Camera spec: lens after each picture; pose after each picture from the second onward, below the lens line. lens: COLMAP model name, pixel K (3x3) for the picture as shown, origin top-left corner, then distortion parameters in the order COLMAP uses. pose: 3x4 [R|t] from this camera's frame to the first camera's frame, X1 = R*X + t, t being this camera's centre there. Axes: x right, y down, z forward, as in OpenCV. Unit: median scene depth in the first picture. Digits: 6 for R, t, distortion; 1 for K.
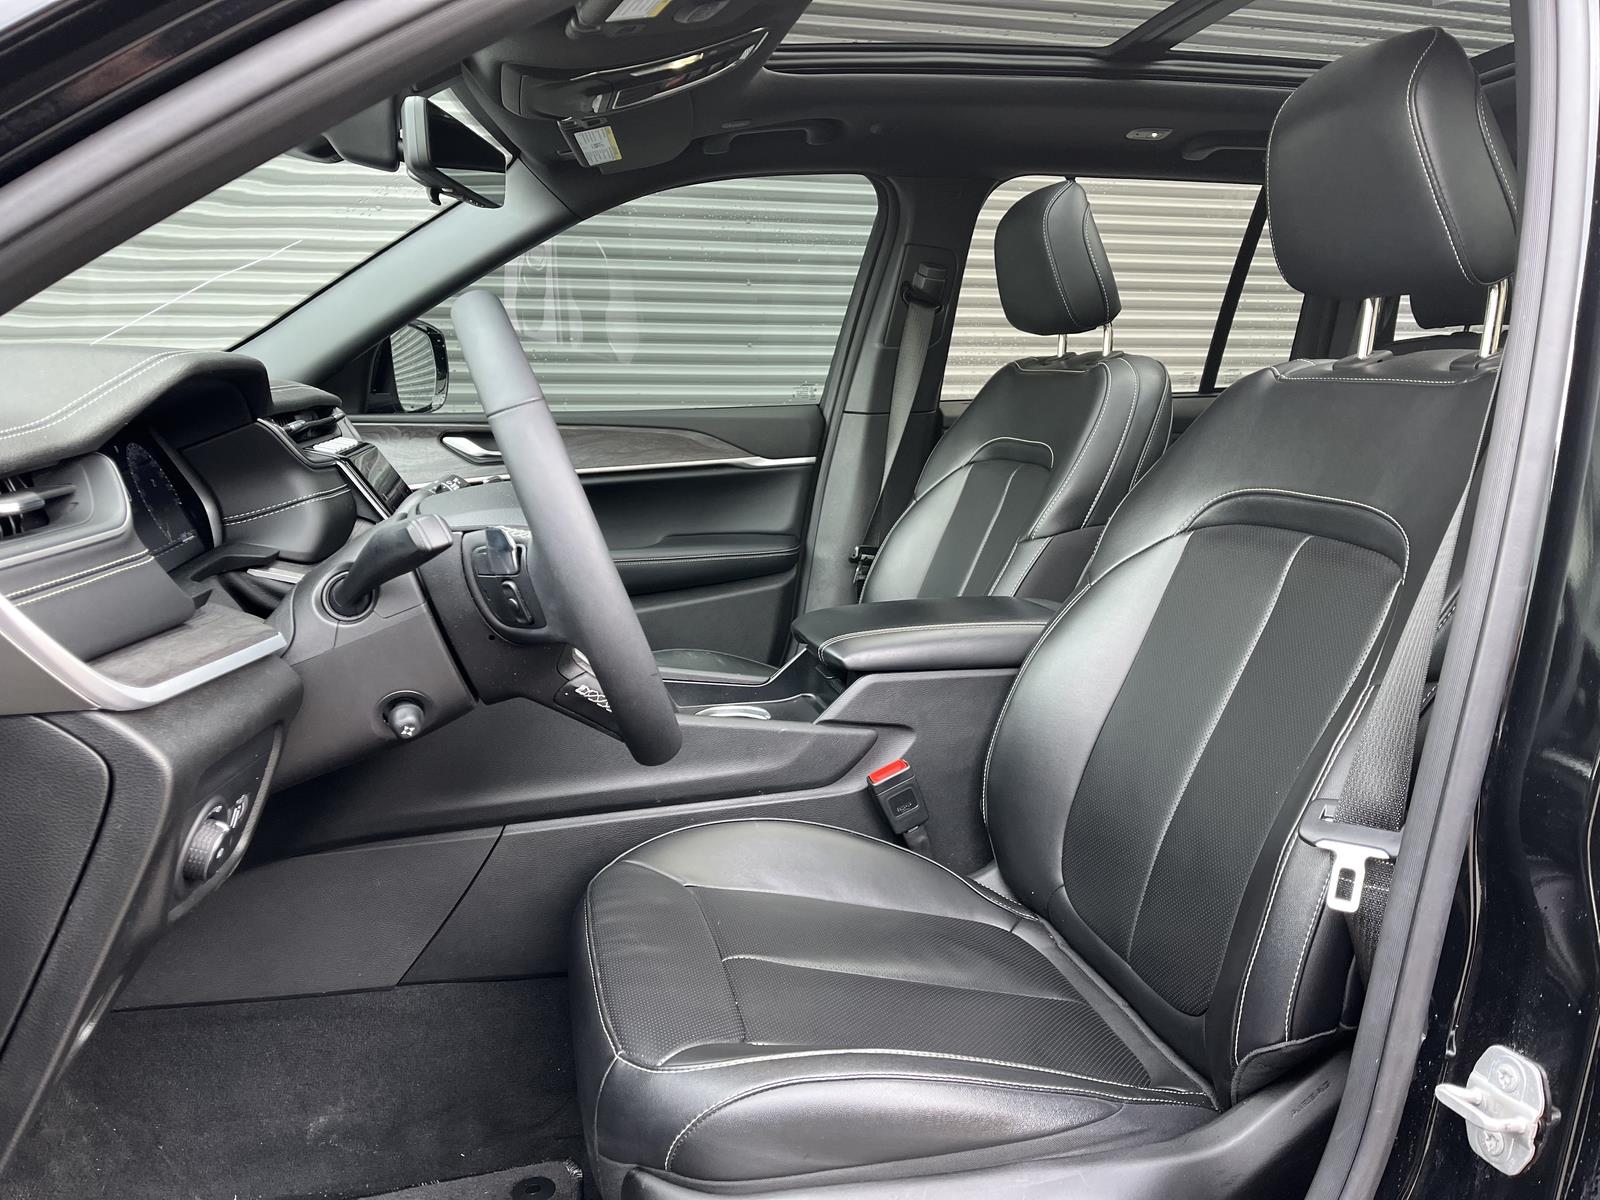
lens RADIAL K [[1236.4, 0, 800.0], [0, 1236.4, 600.0], [0, 0, 1]] dist [0.105936, -0.184984]
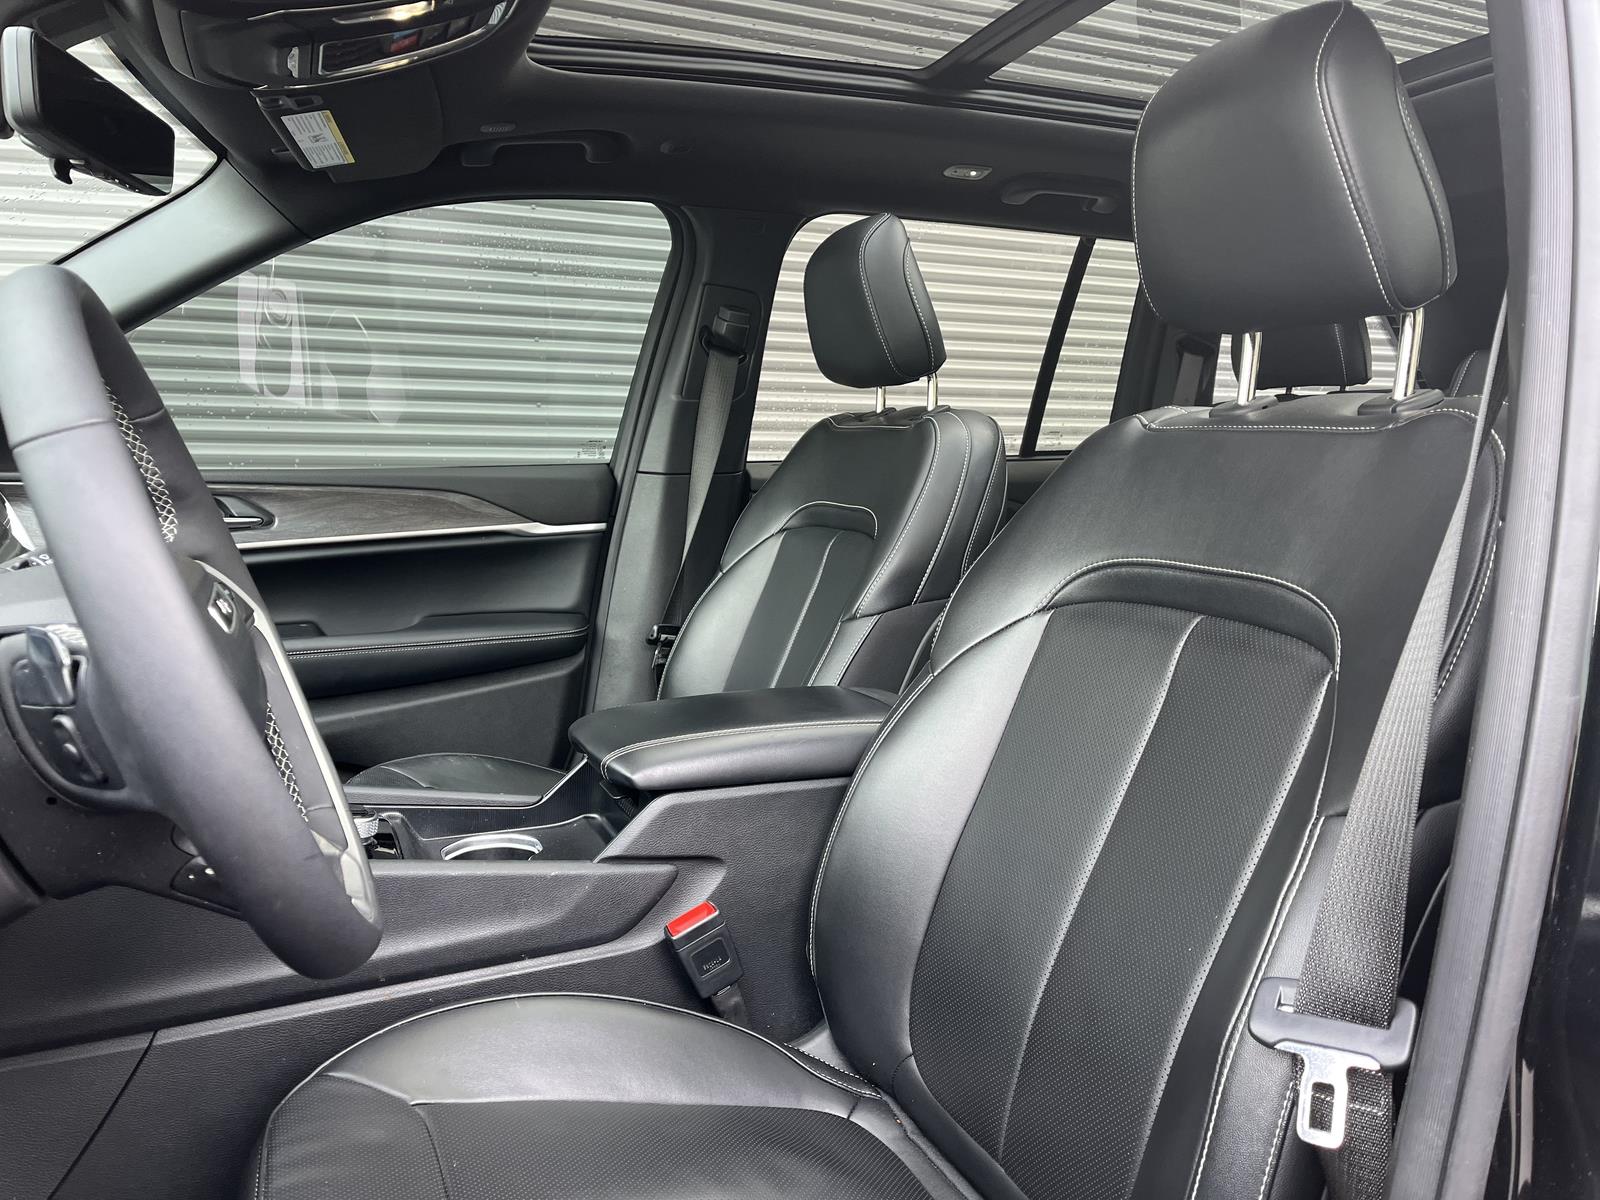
lens RADIAL K [[1236.4, 0, 800.0], [0, 1236.4, 600.0], [0, 0, 1]] dist [0.105936, -0.184984]
pose [[0.987854, -0.011242, 0.154981, 0.017930], [0.019908, 0.998316, -0.054479, -0.017852], [-0.154107, 0.056903, 0.986414, 0.187839]]
